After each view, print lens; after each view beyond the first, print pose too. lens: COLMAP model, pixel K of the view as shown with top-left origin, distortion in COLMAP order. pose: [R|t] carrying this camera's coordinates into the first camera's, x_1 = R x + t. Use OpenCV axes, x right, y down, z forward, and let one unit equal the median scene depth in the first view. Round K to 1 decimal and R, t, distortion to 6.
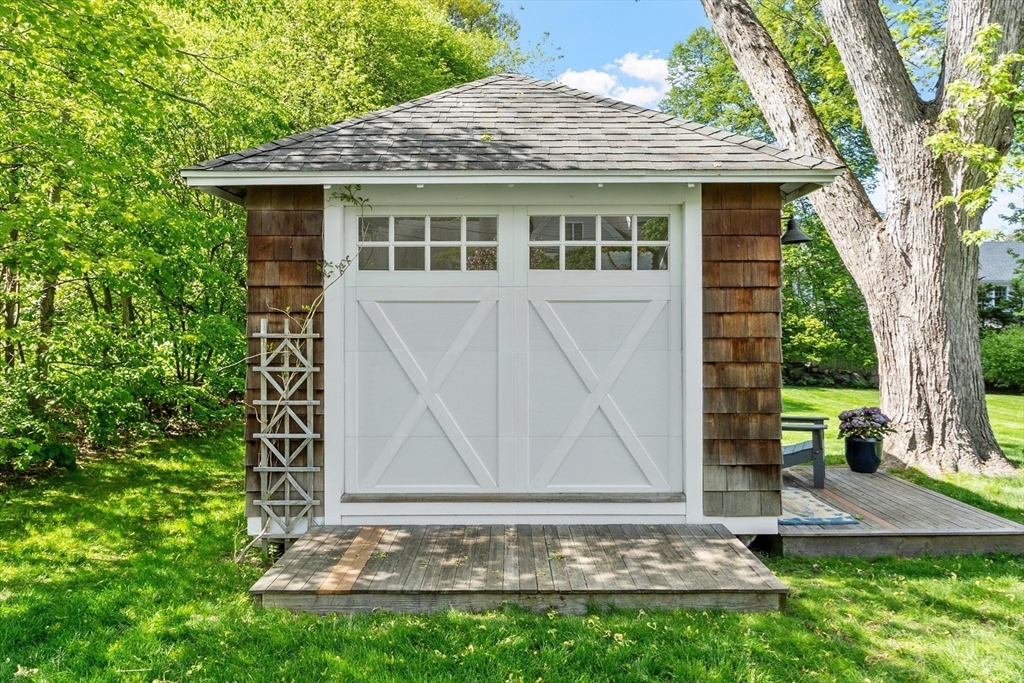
lens RADIAL K [[706.1, 0, 512.4], [0, 706.1, 324.3], [0, 0, 1]] dist [0.002649, 0.000833]
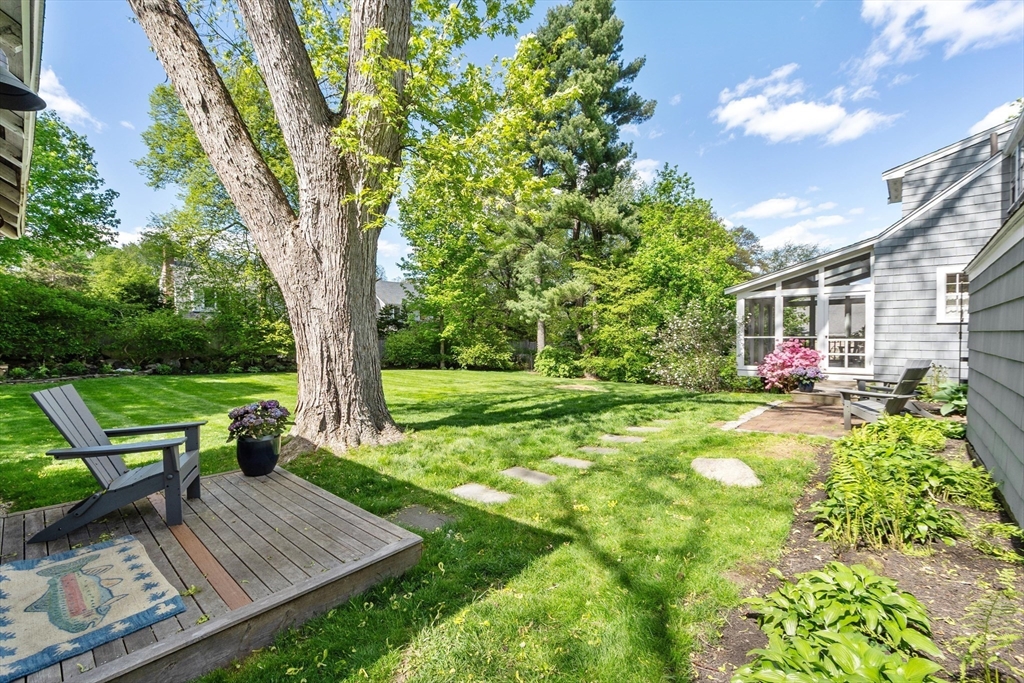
lens RADIAL K [[441.5, 0, 512.0], [0, 441.5, 341.5], [0, 0, 1]] dist [-0.000107, -0.000077]
pose [[0.654768, -0.013980, 0.755701, 0.244123], [-0.004565, 0.999738, 0.022450, 0.023184], [-0.755816, -0.018150, 0.654532, 0.335938]]
